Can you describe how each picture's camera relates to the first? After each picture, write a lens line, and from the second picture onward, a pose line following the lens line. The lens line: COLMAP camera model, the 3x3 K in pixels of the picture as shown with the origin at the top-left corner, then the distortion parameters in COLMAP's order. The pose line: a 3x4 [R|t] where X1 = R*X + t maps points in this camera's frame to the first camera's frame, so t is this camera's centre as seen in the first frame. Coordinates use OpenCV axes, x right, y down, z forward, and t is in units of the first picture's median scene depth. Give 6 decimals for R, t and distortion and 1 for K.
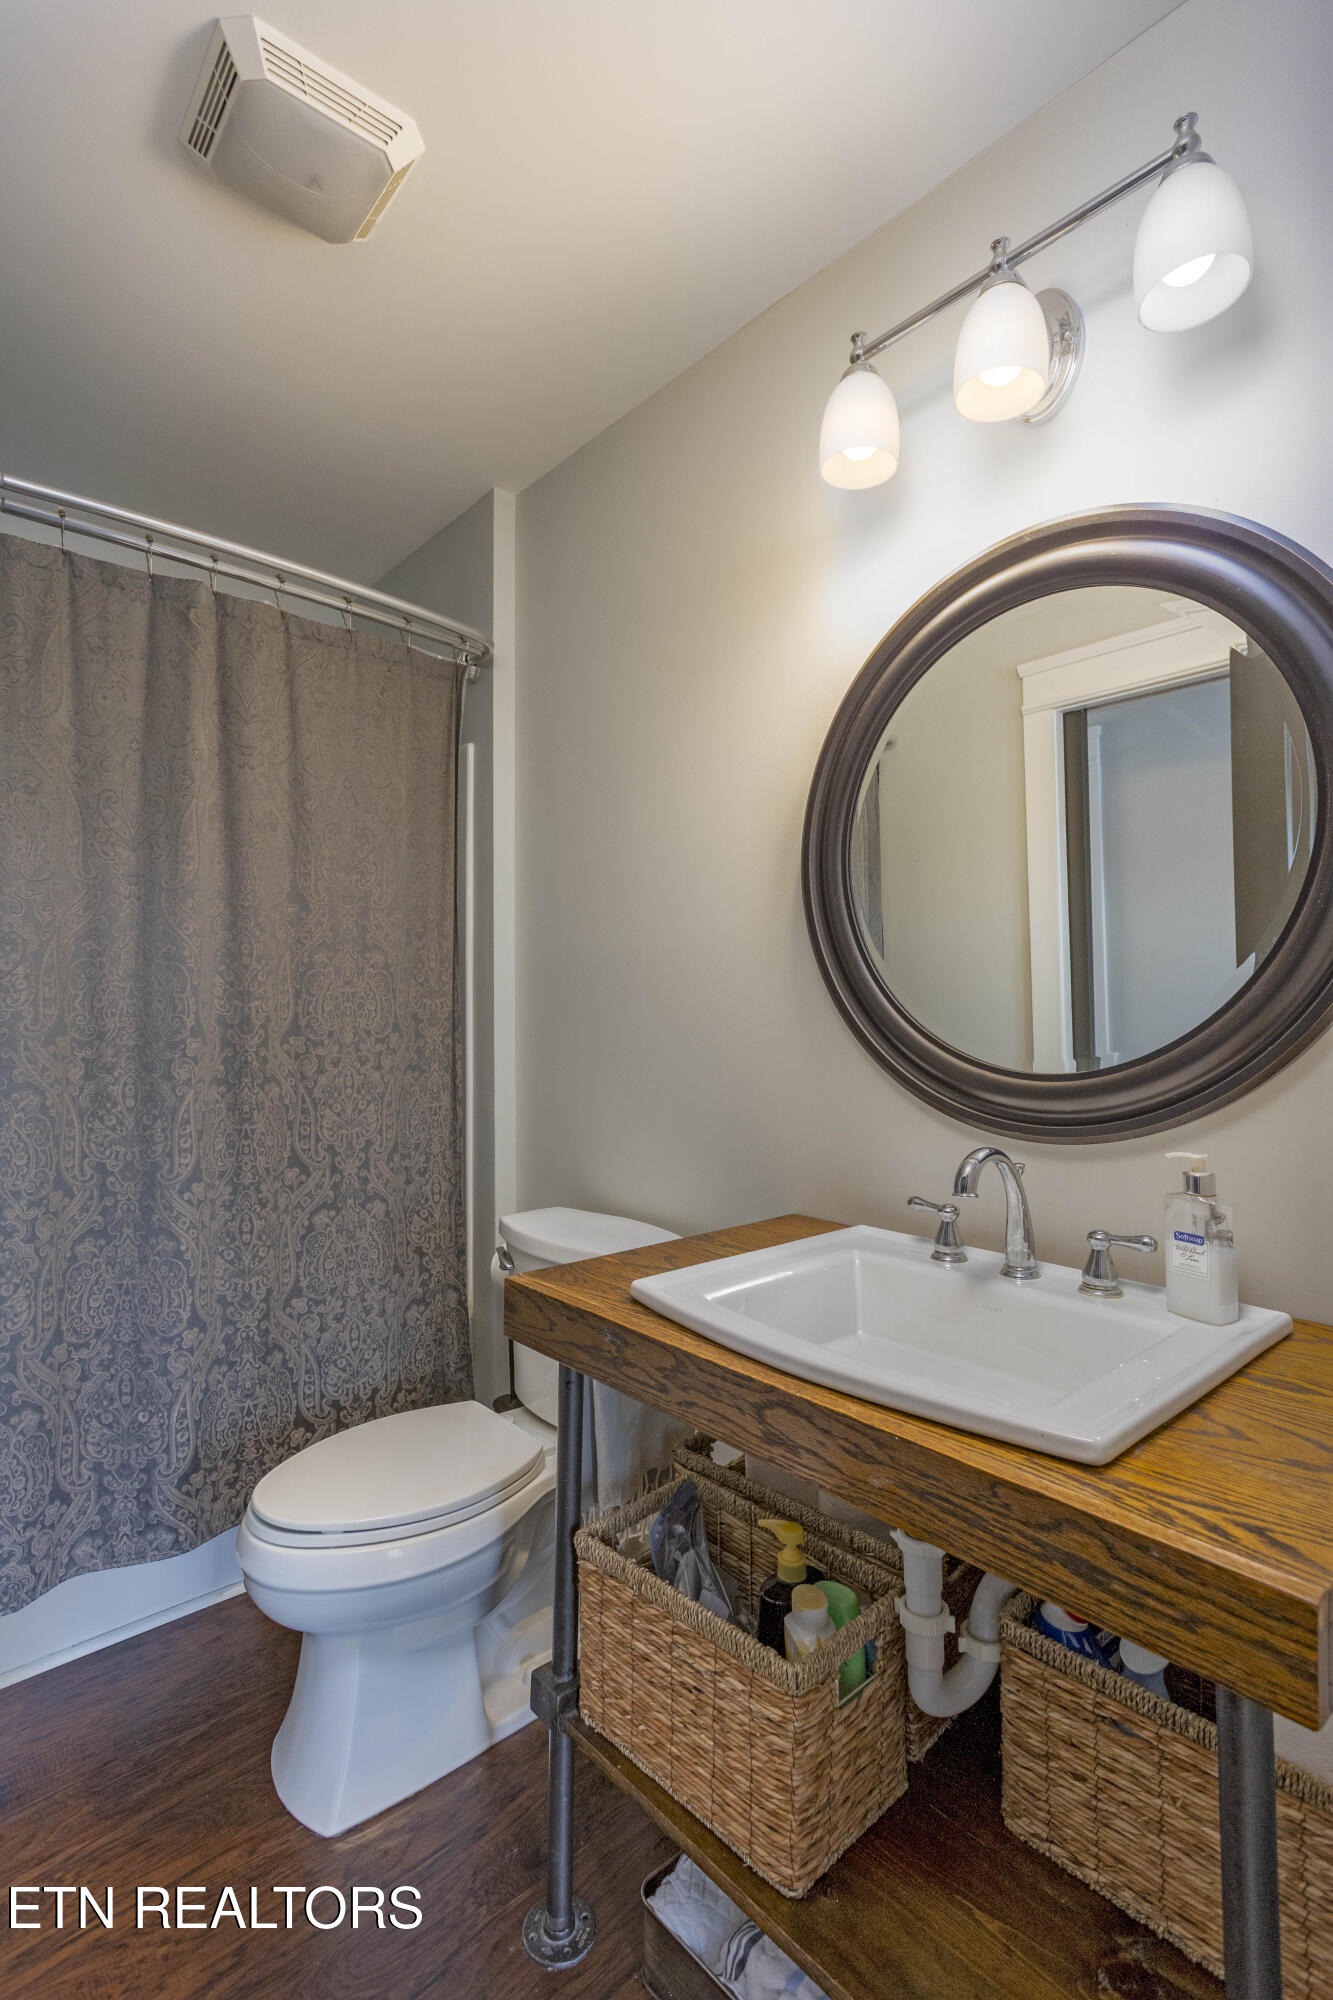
lens RADIAL K [[925.4, 0, 666.8], [0, 925.4, 998.8], [0, 0, 1]] dist [-0.000275, 0.000612]
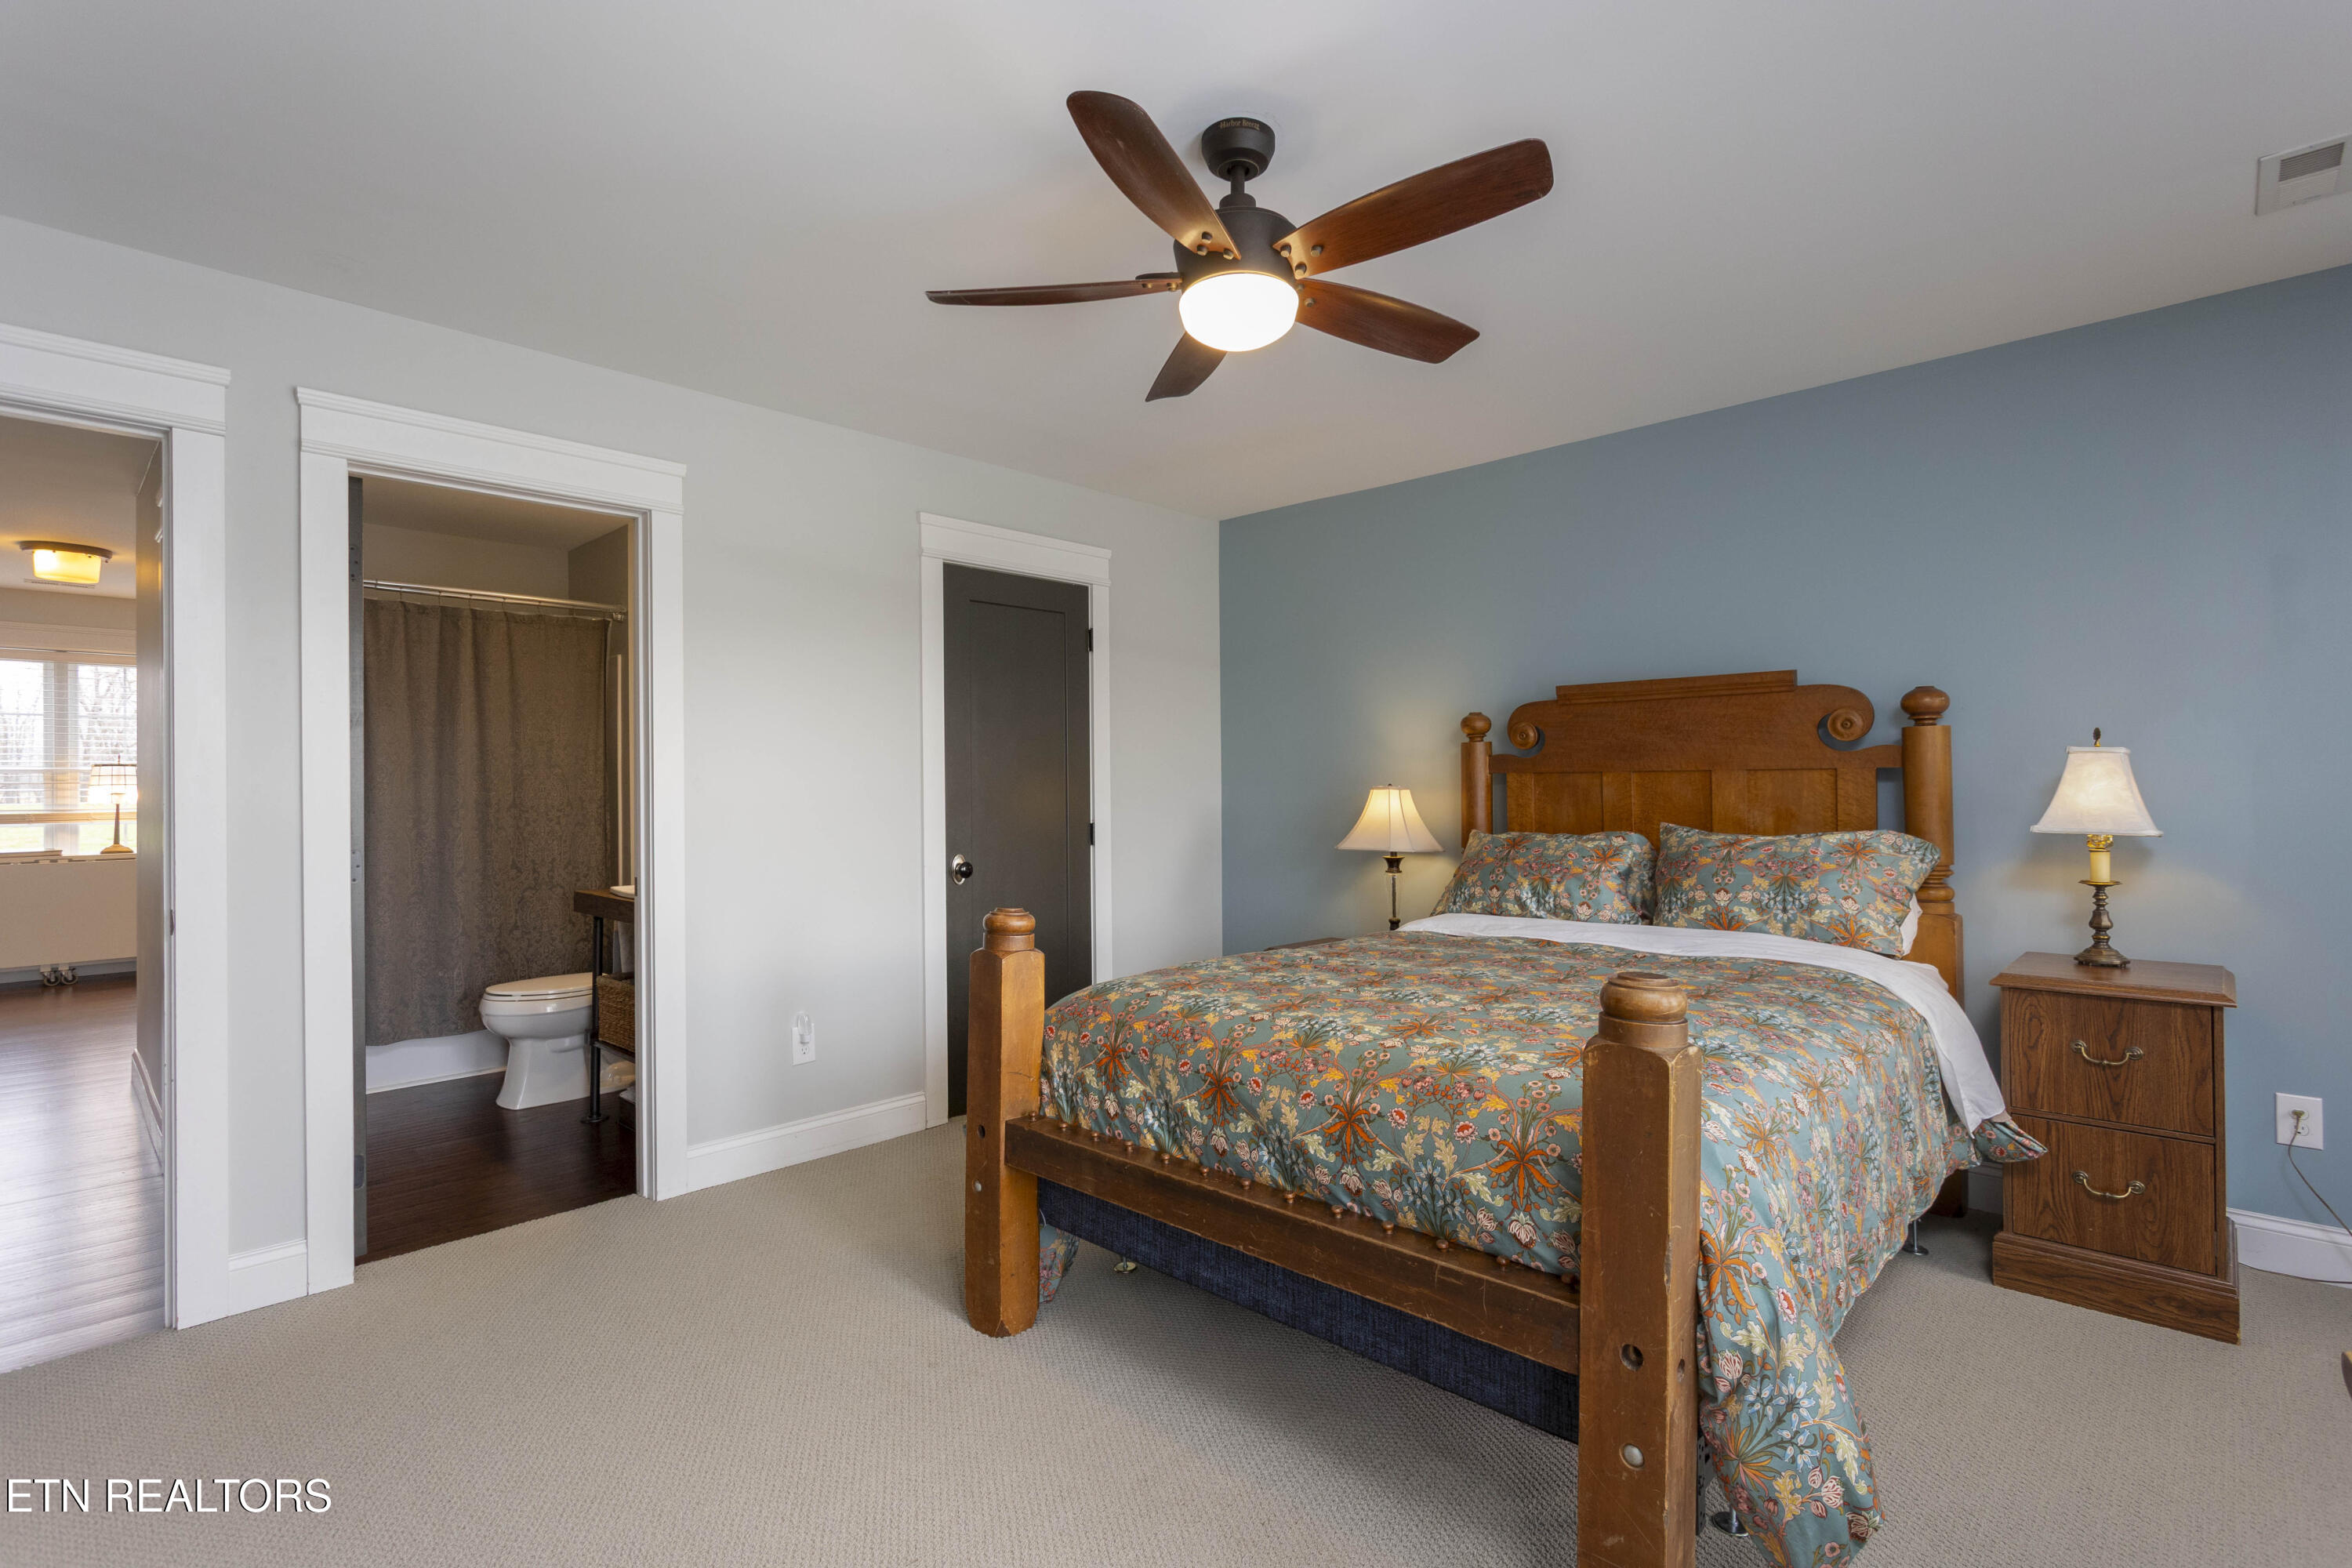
lens RADIAL K [[1088.2, 0, 1178.3], [0, 1088.2, 779.1], [0, 0, 1]] dist [-0.000275, 0.000612]
pose [[0.997521, -0.008296, 0.069883, 1.053234], [0.008168, 0.999964, 0.002127, -0.021863], [-0.069898, -0.001550, 0.997553, -1.784064]]
